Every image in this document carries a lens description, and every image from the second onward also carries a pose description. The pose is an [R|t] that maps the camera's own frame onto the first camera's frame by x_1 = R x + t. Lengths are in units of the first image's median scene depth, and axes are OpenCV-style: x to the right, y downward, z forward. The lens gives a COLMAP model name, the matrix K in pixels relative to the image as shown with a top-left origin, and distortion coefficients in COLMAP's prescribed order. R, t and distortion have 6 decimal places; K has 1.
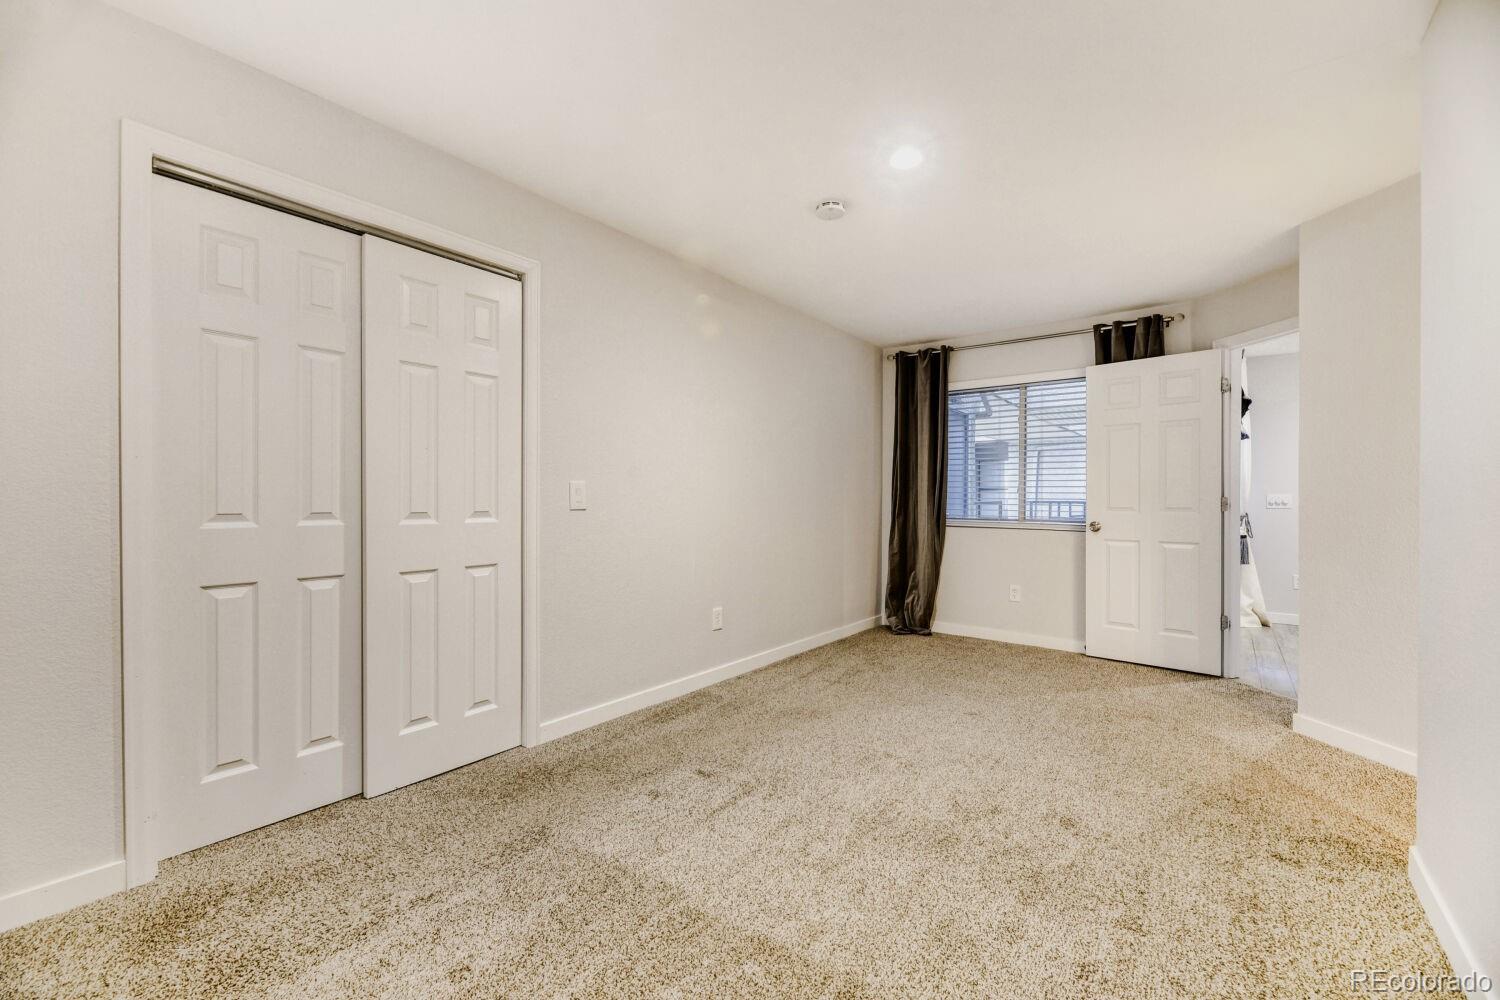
lens RADIAL K [[618.0, 0, 754.7], [0, 618.0, 501.9], [0, 0, 1]] dist [-0.002646, -0.000432]
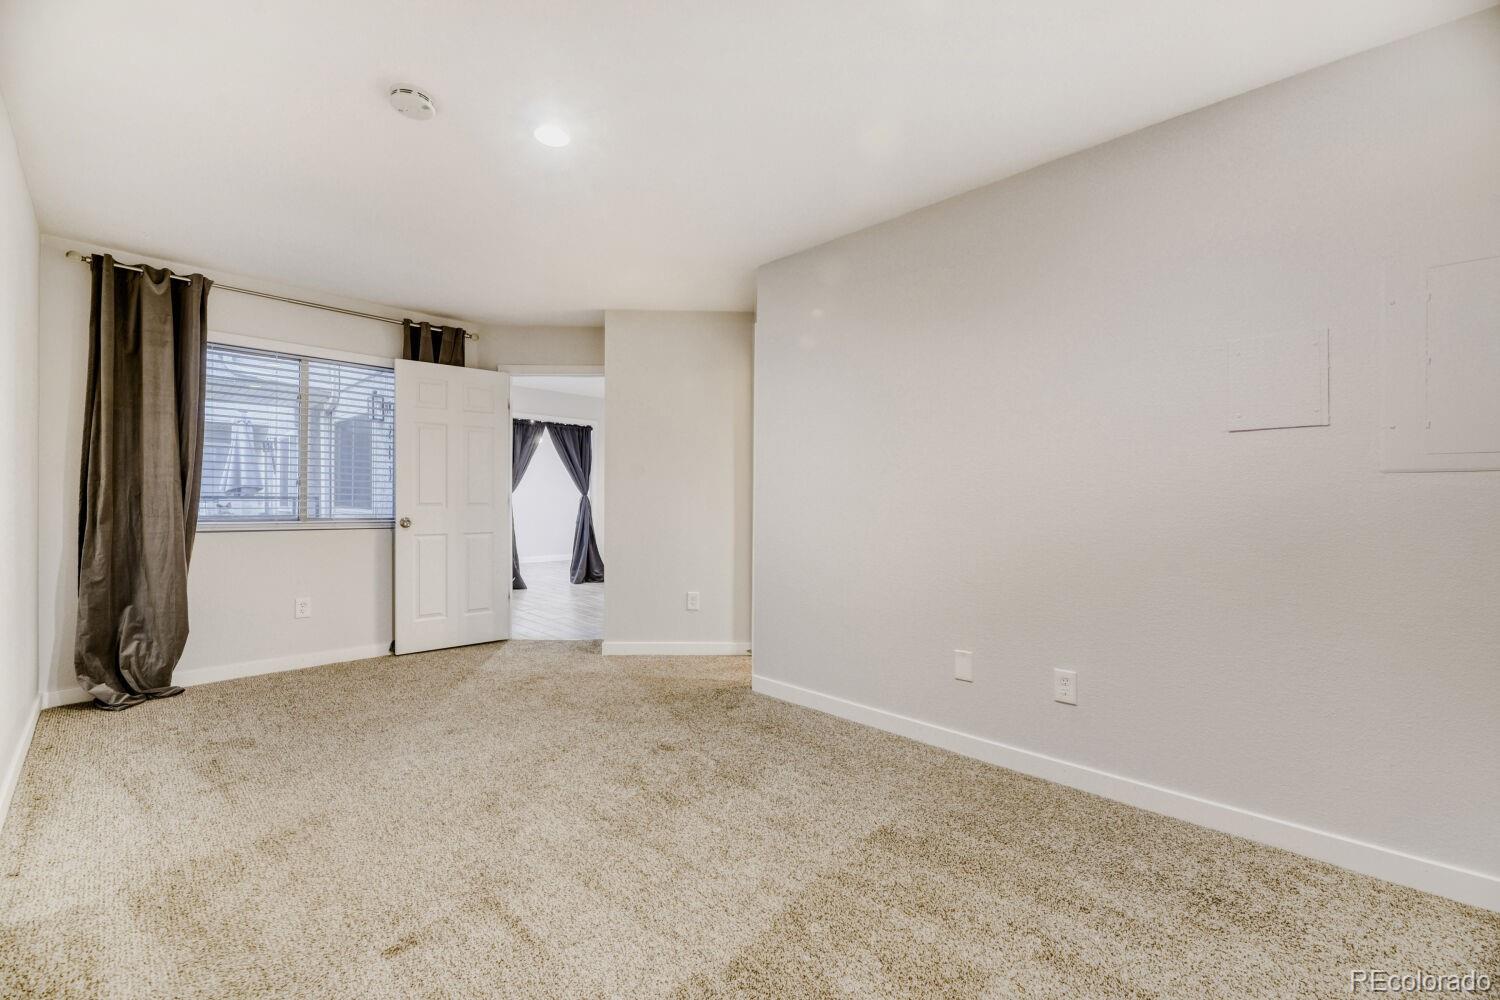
lens RADIAL K [[618.0, 0, 754.7], [0, 618.0, 501.9], [0, 0, 1]] dist [-0.002646, -0.000432]
pose [[0.093887, -0.006807, 0.995560, -0.390708], [-0.002864, 0.999971, 0.007108, -0.001908], [-0.995579, -0.003519, 0.093865, 0.359238]]
